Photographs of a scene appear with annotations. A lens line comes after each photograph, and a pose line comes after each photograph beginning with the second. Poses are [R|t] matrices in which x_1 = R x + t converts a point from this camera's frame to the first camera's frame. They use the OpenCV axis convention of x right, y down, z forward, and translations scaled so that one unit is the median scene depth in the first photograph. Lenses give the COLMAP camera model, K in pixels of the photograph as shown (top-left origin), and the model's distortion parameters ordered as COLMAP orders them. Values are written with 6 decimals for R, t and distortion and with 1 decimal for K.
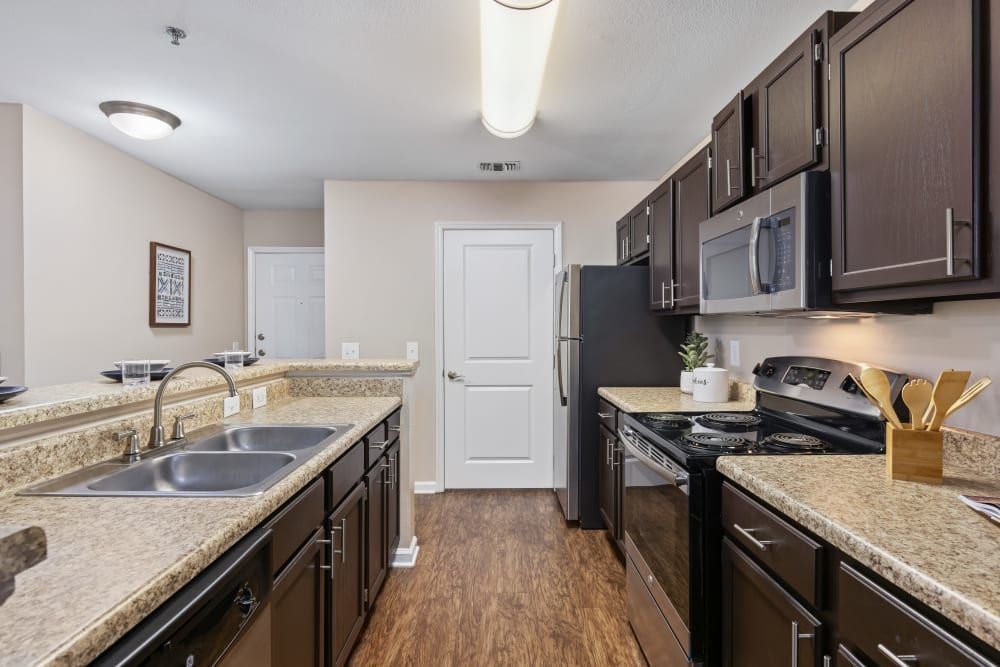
lens RADIAL K [[507.8, 0, 500.0], [0, 507.8, 333.5], [0, 0, 1]] dist [0.000837, 0.000178]
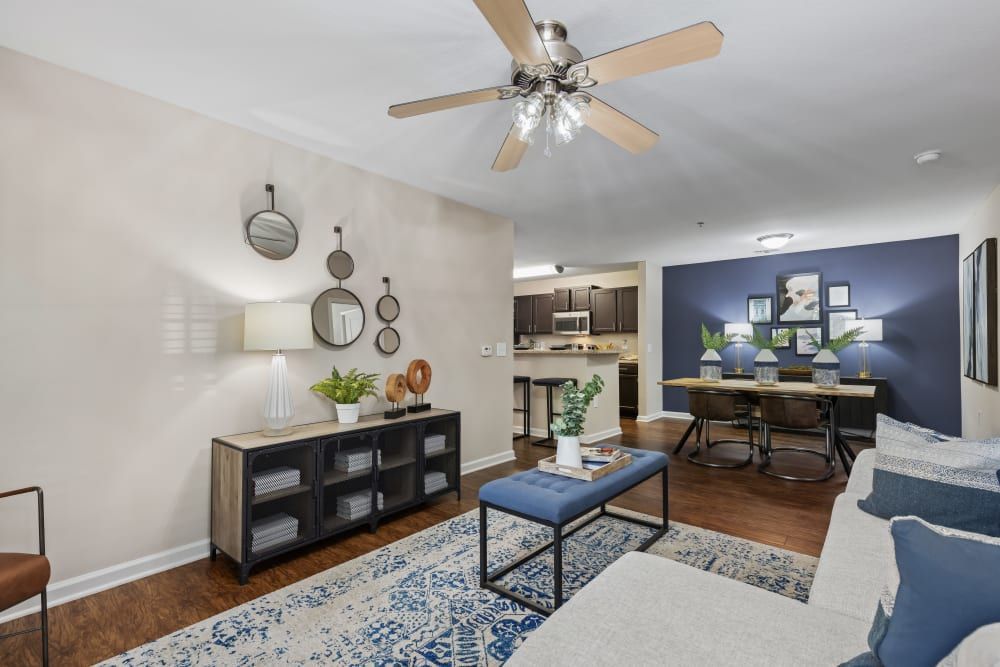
lens RADIAL K [[456.5, 0, 500.0], [0, 456.5, 333.5], [0, 0, 1]] dist [-0.000887, -0.000241]
pose [[0.647695, 0.014477, 0.761762, -4.121026], [0.016627, 0.999313, -0.033129, 0.100471], [-0.761718, 0.034123, 0.647009, -1.639555]]
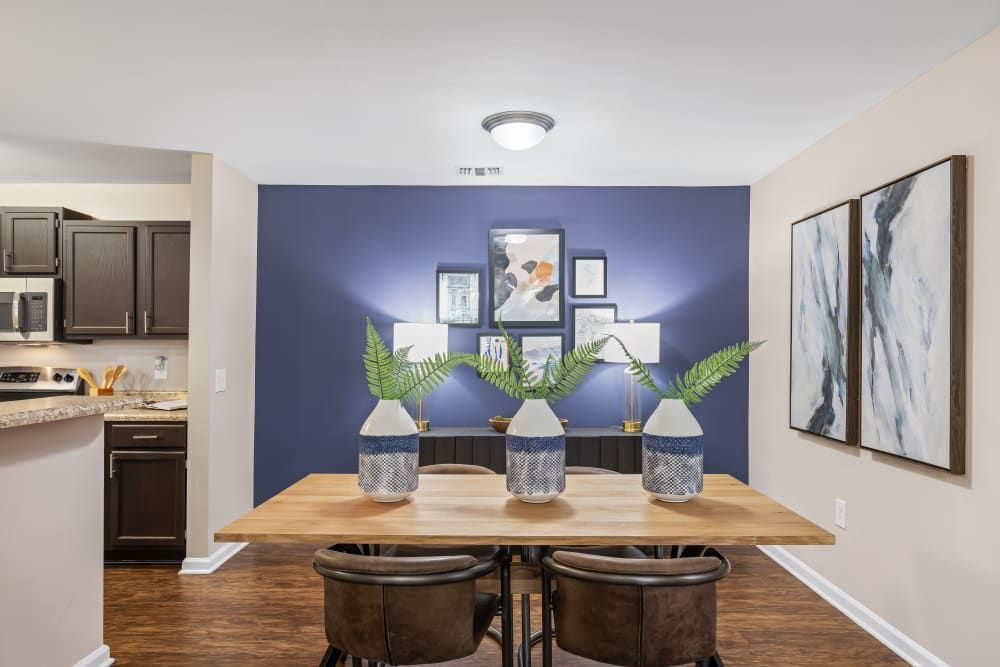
lens RADIAL K [[625.0, 0, 500.0], [0, 625.0, 333.5], [0, 0, 1]] dist [-0.000755, -0.001172]
pose [[0.007361, 0.020375, 0.999765, -2.034258], [0.016144, 0.999660, -0.020492, 0.002444], [-0.999843, 0.016291, 0.007030, -0.911104]]
